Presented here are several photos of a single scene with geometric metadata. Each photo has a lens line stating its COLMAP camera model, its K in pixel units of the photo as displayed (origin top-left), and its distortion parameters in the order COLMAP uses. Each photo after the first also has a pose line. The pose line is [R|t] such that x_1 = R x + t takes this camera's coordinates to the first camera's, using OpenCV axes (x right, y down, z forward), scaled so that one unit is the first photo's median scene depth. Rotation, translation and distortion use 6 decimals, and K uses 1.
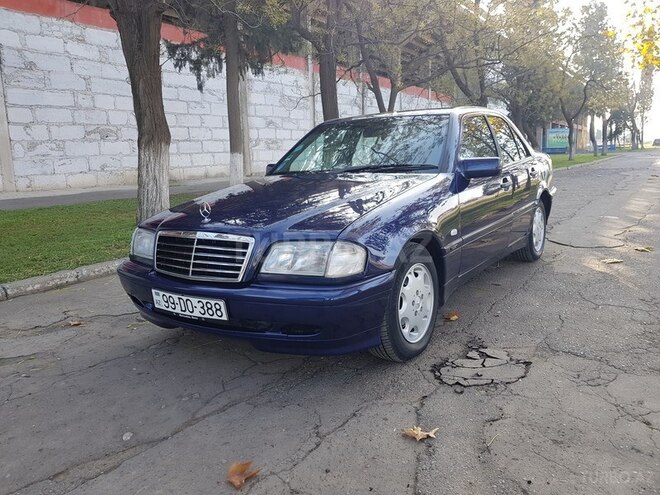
lens RADIAL K [[501.1, 0, 330.0], [0, 501.1, 247.5], [0, 0, 1]] dist [0.083141, -0.098925]
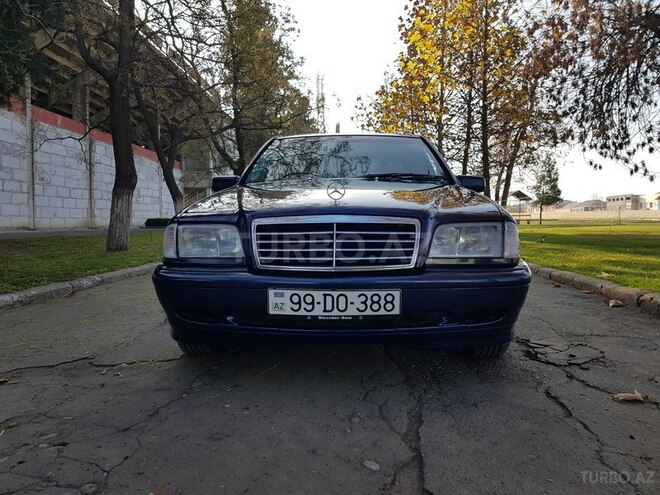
lens RADIAL K [[501.1, 0, 330.0], [0, 501.1, 247.5], [0, 0, 1]] dist [0.083141, -0.098925]
pose [[0.852288, 0.017469, 0.522782, -0.717079], [0.054618, 0.991007, -0.122159, 0.124842], [-0.520214, 0.132668, 0.843668, 0.317938]]
